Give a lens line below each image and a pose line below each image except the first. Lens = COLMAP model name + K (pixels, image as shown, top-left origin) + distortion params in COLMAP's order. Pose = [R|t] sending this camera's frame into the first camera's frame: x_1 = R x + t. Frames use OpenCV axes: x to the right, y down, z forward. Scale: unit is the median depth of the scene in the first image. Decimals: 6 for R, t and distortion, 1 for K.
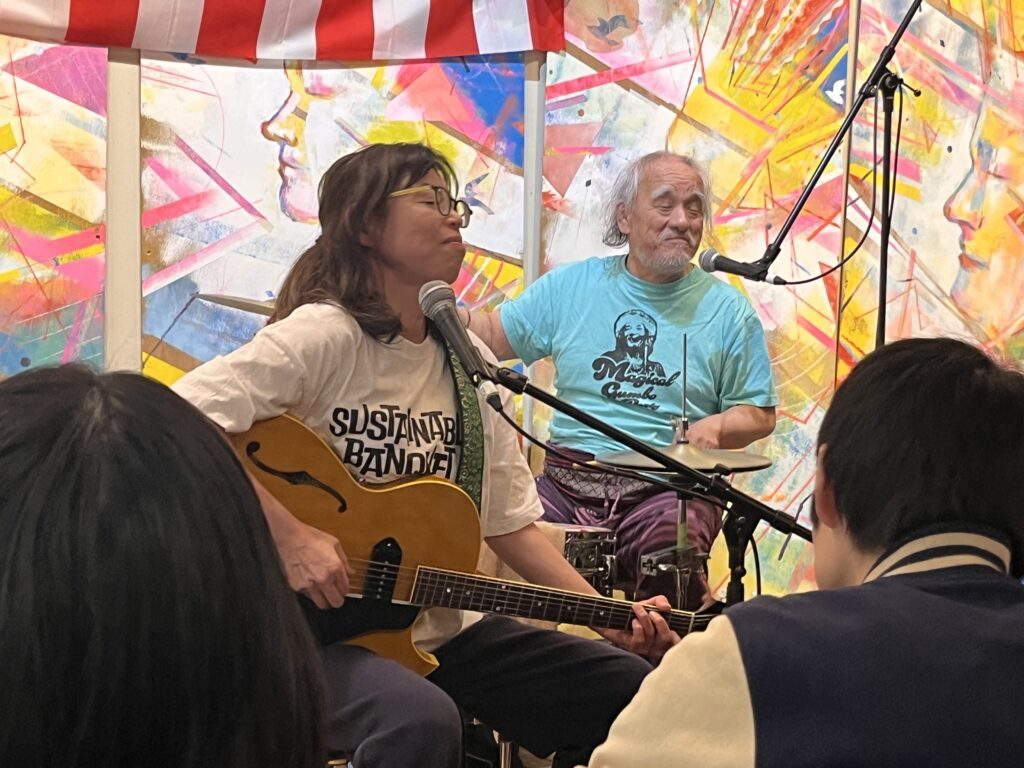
lens RADIAL K [[1775.7, 0, 505.9], [0, 1775.7, 391.7], [0, 0, 1]] dist [0.057445, 0.000000]
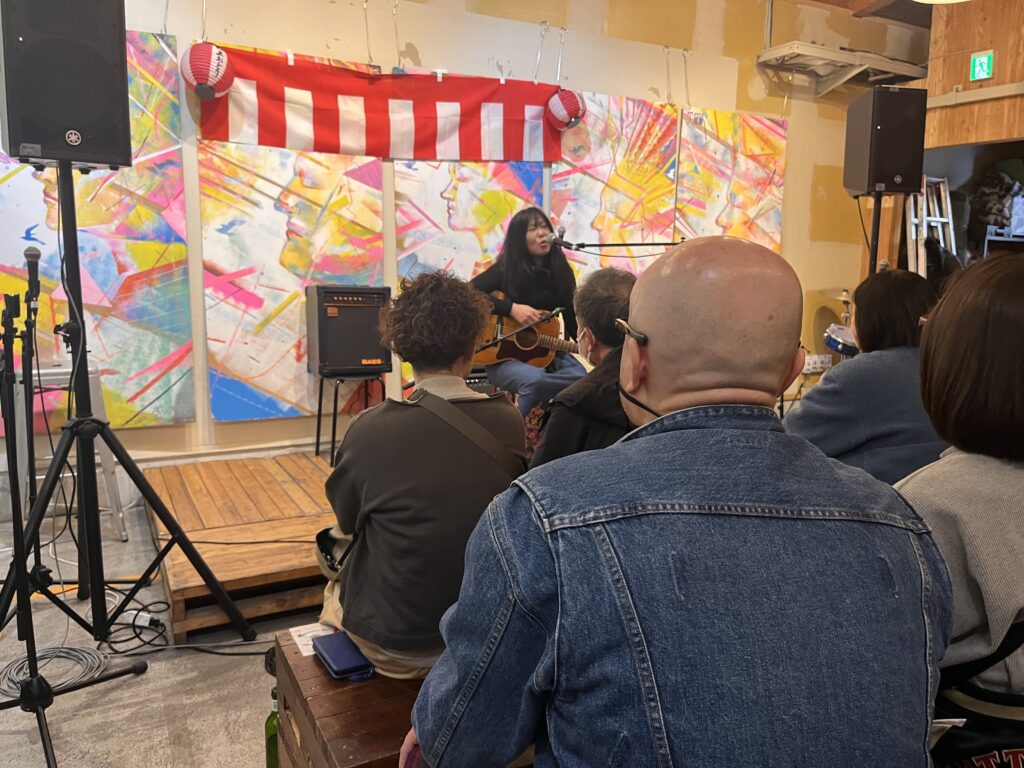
lens RADIAL K [[789.6, 0, 510.9], [0, 789.6, 388.0], [0, 0, 1]] dist [0.007337, 0.002582]
pose [[0.998125, -0.003833, -0.061088, 0.033159], [0.010304, 0.994315, 0.105975, 0.011540], [0.060335, -0.106405, 0.992491, -0.163274]]
